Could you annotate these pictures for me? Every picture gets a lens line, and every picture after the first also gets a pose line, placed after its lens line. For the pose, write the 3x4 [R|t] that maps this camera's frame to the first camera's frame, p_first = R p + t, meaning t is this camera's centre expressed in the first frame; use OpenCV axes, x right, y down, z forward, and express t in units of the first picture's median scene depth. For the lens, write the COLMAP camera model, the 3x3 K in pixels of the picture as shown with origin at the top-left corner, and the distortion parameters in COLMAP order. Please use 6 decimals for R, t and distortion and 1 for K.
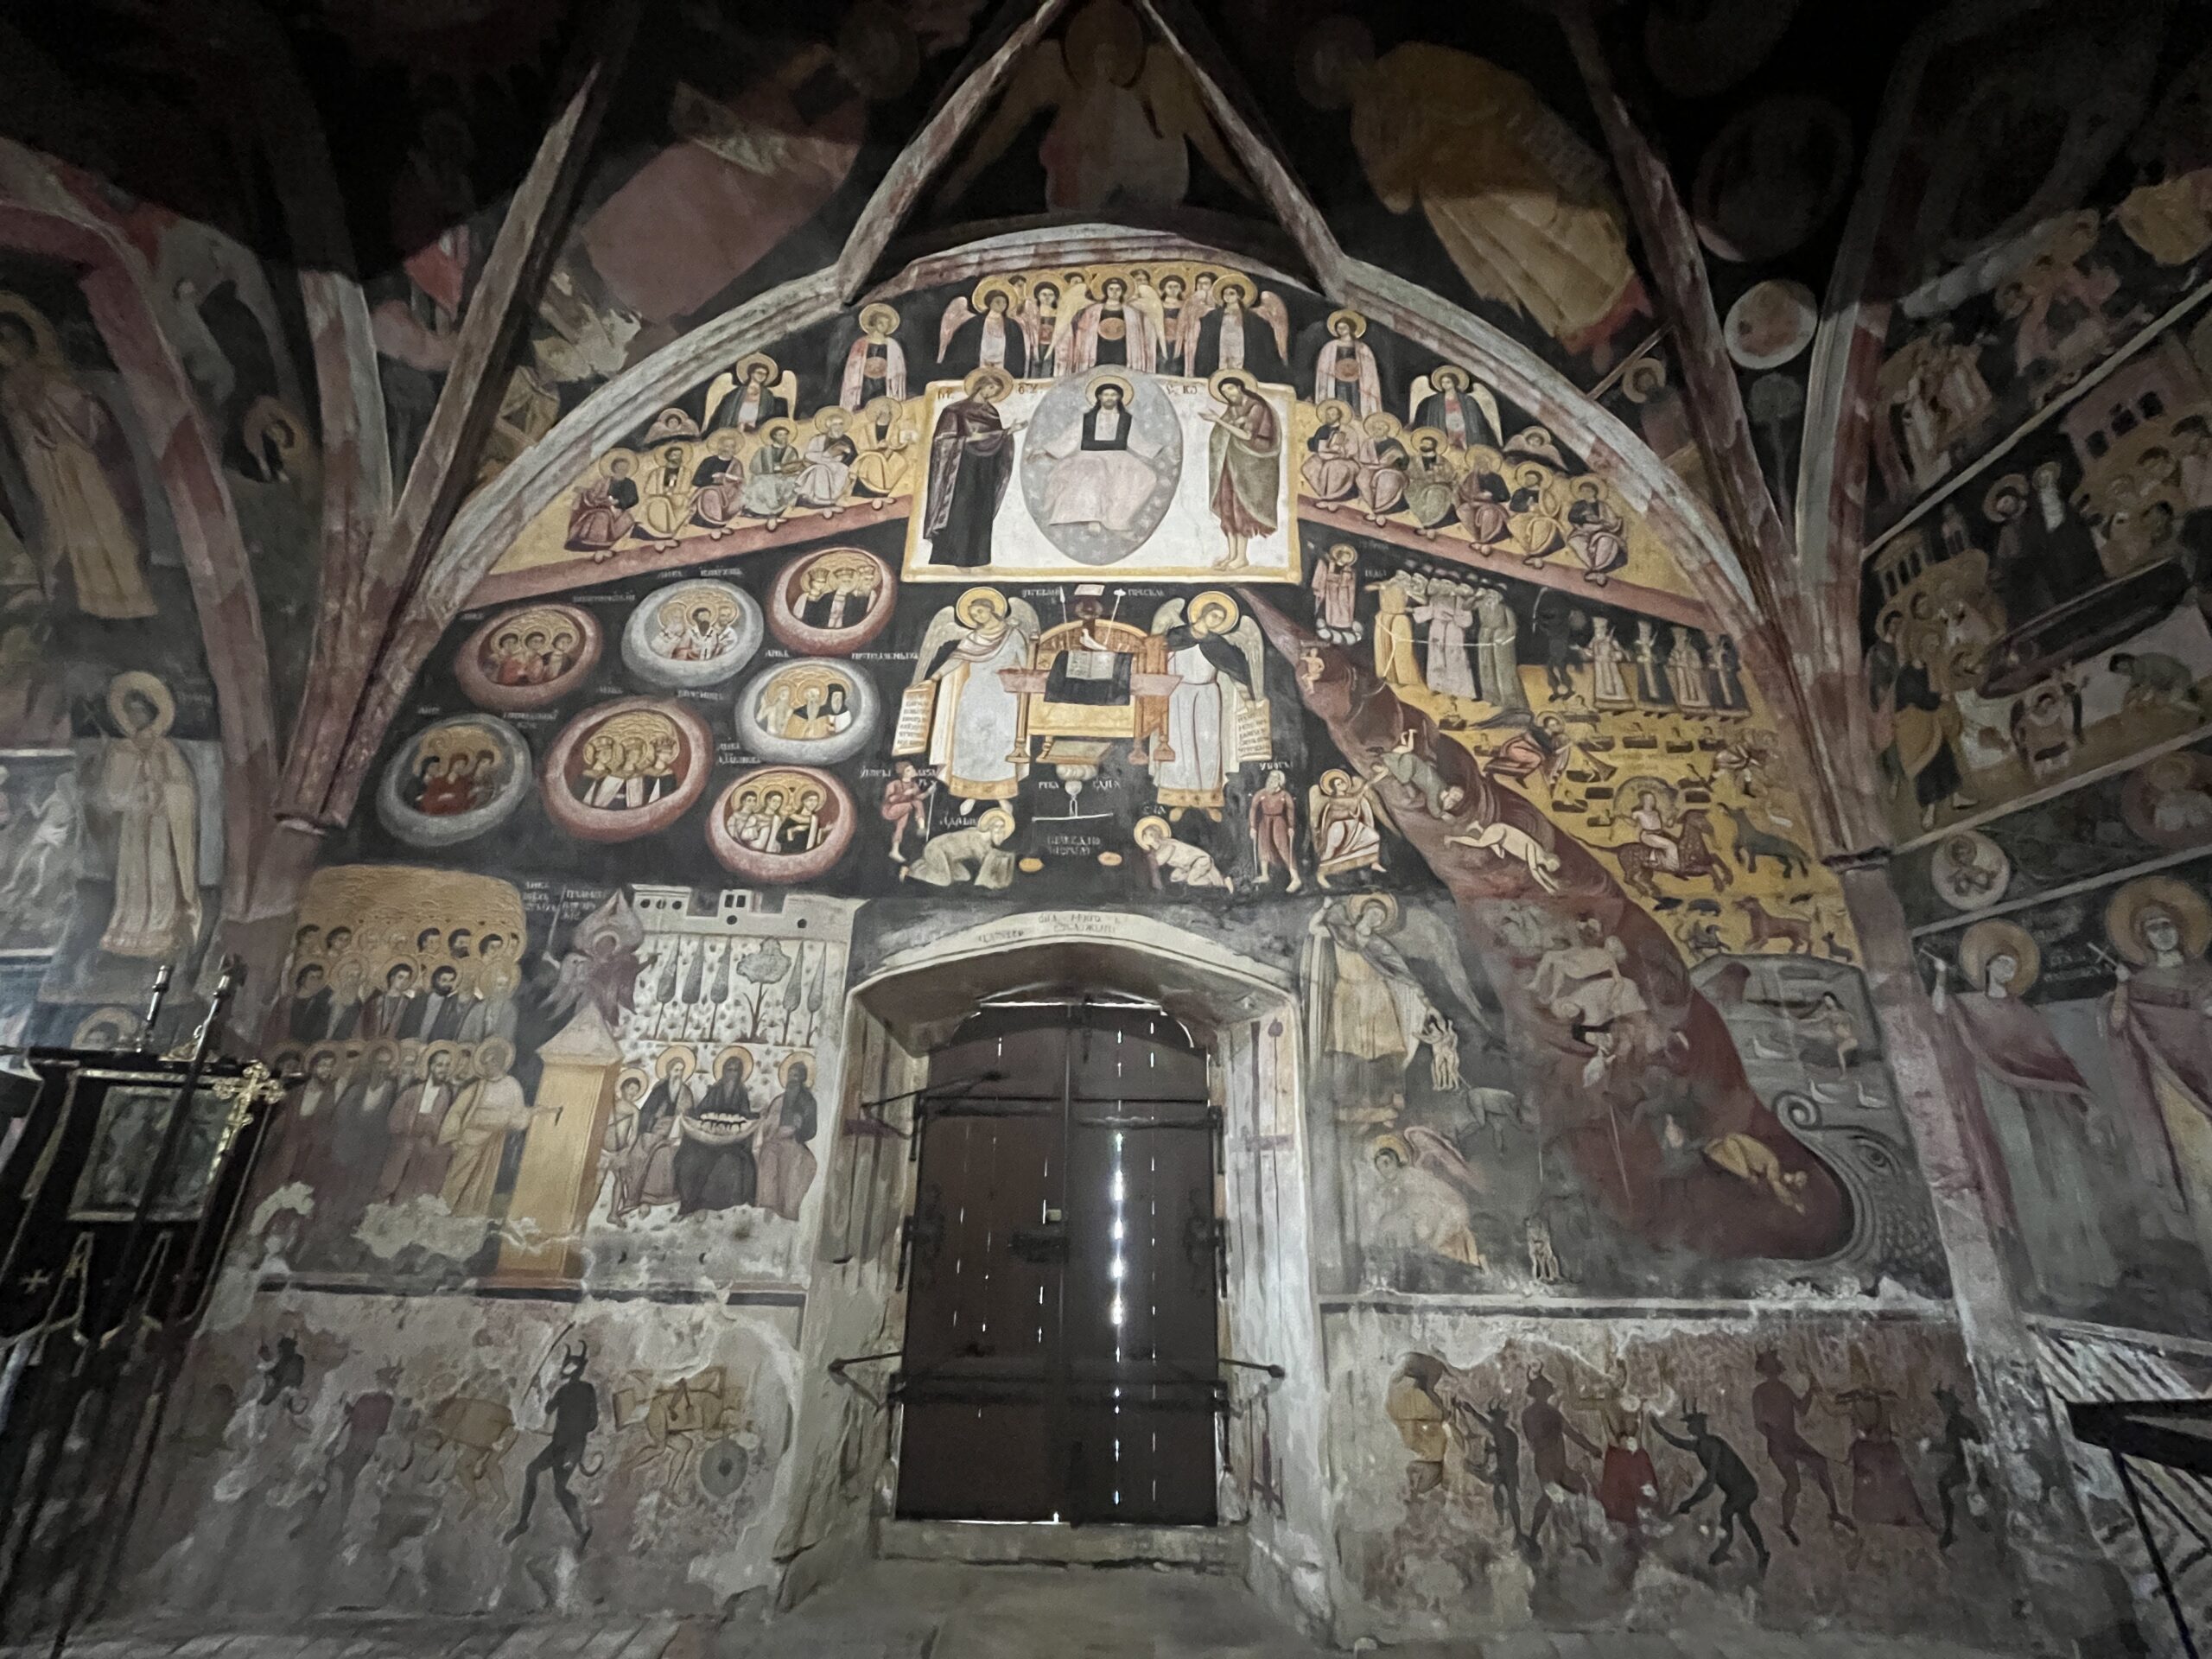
lens RADIAL K [[884.9, 0, 1108.3], [0, 884.9, 832.0], [0, 0, 1]] dist [-0.002358, -0.000180]
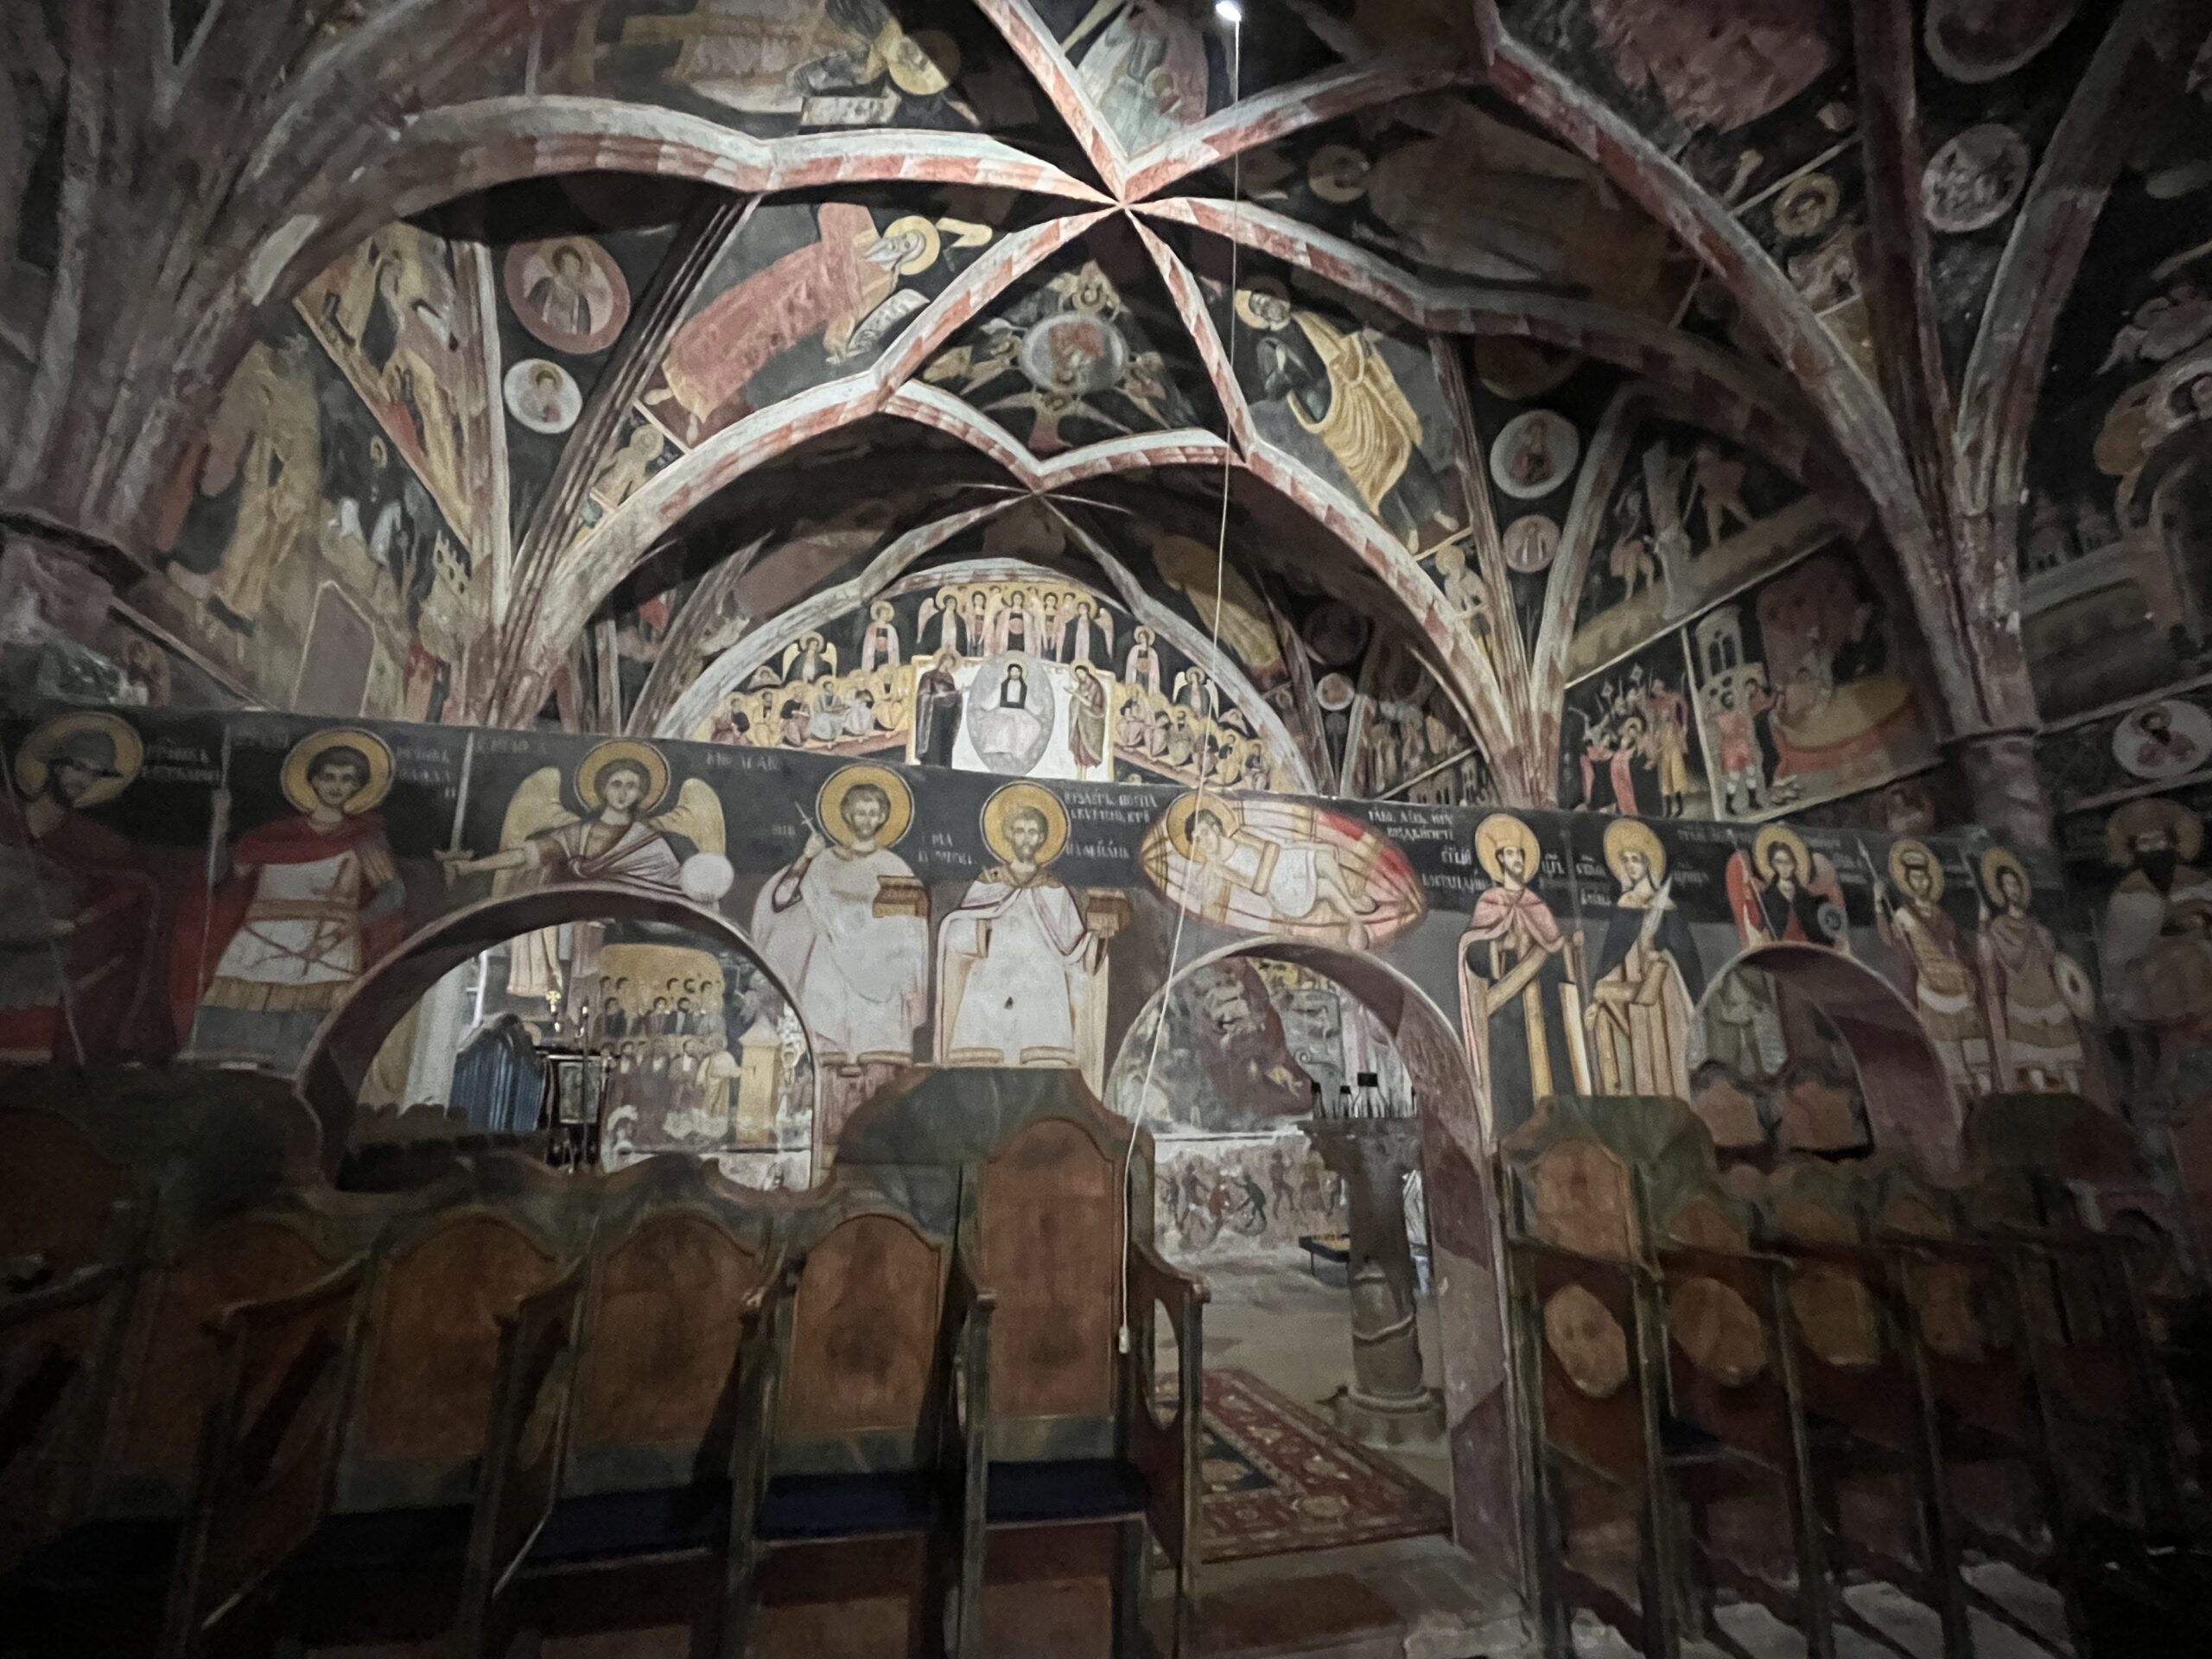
lens RADIAL K [[966.7, 0, 1101.1], [0, 966.7, 825.1], [0, 0, 1]] dist [-0.001213, -0.000016]
pose [[0.971975, 0.035397, 0.232405, -0.329161], [-0.055251, 0.995304, 0.079482, -0.417878], [-0.228501, -0.090096, 0.969366, -1.167516]]
